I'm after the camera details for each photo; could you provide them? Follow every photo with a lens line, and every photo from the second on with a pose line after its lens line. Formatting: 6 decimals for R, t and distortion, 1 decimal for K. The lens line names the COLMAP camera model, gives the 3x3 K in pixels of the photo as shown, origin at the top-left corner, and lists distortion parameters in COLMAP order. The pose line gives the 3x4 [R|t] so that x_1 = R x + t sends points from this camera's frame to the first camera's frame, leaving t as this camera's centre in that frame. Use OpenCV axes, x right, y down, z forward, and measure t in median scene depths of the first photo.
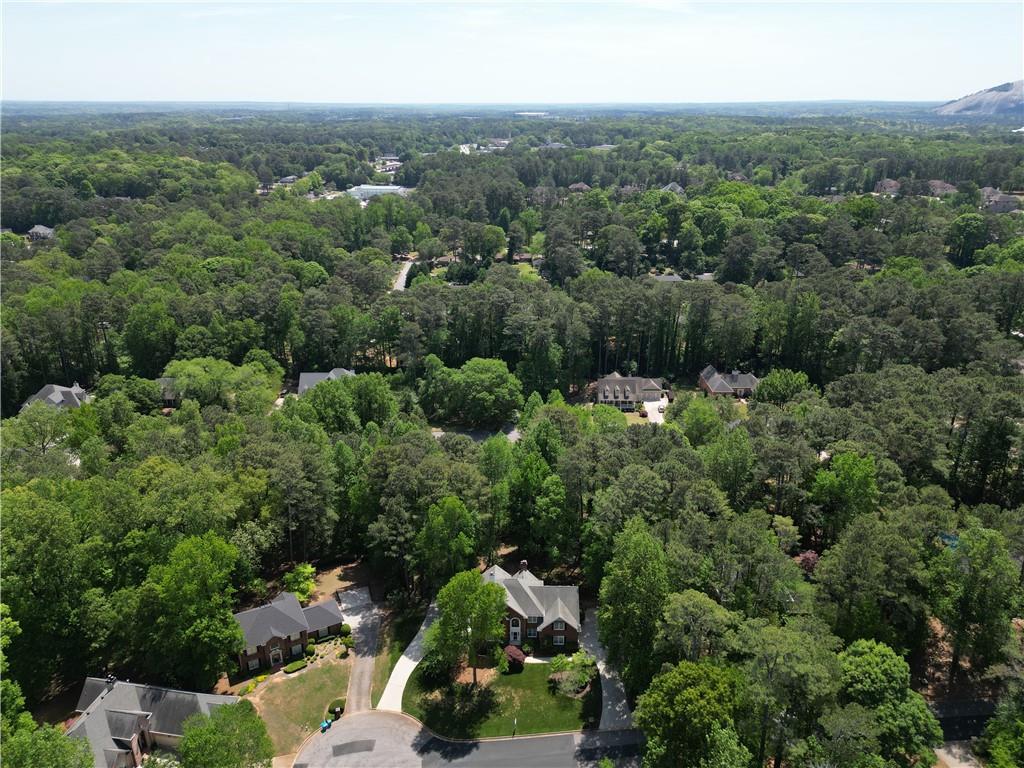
lens RADIAL K [[718.7, 0, 511.4], [0, 718.7, 382.2], [0, 0, 1]] dist [0.063698, -0.056729]
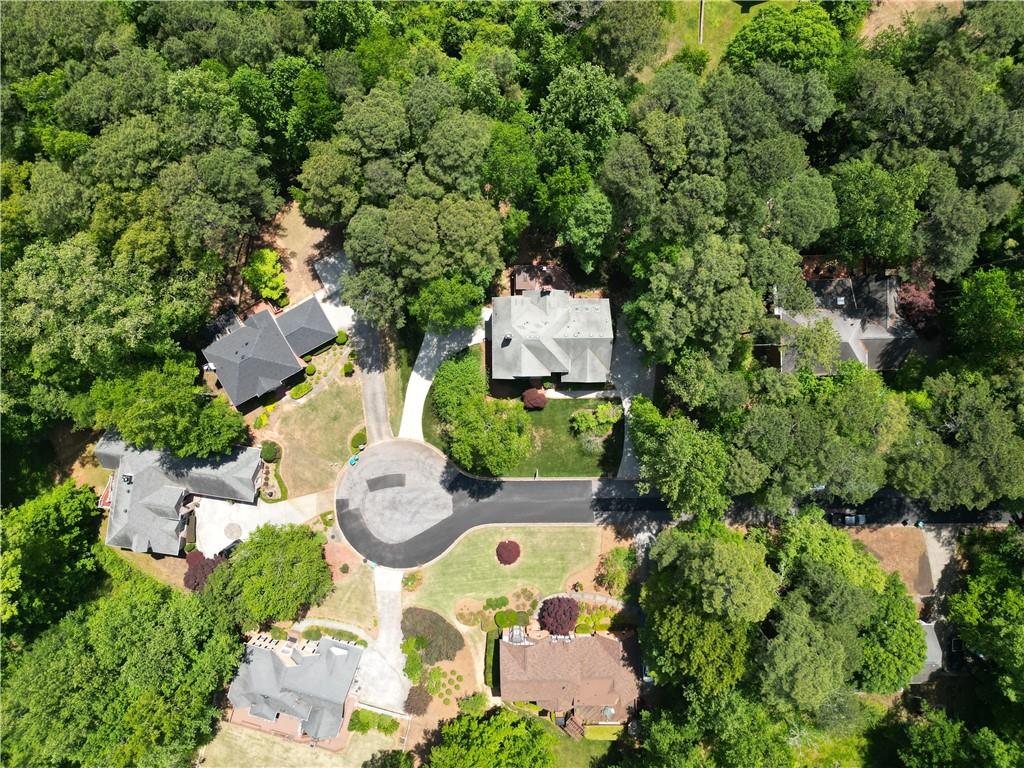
lens RADIAL K [[718.7, 0, 510.8], [0, 718.7, 380.4], [0, 0, 1]] dist [0.063698, -0.056729]
pose [[0.999796, -0.020212, 0.000053, -0.014492], [0.006567, 0.327331, 0.944887, -0.269260], [-0.019116, -0.944694, 0.327397, 0.385736]]
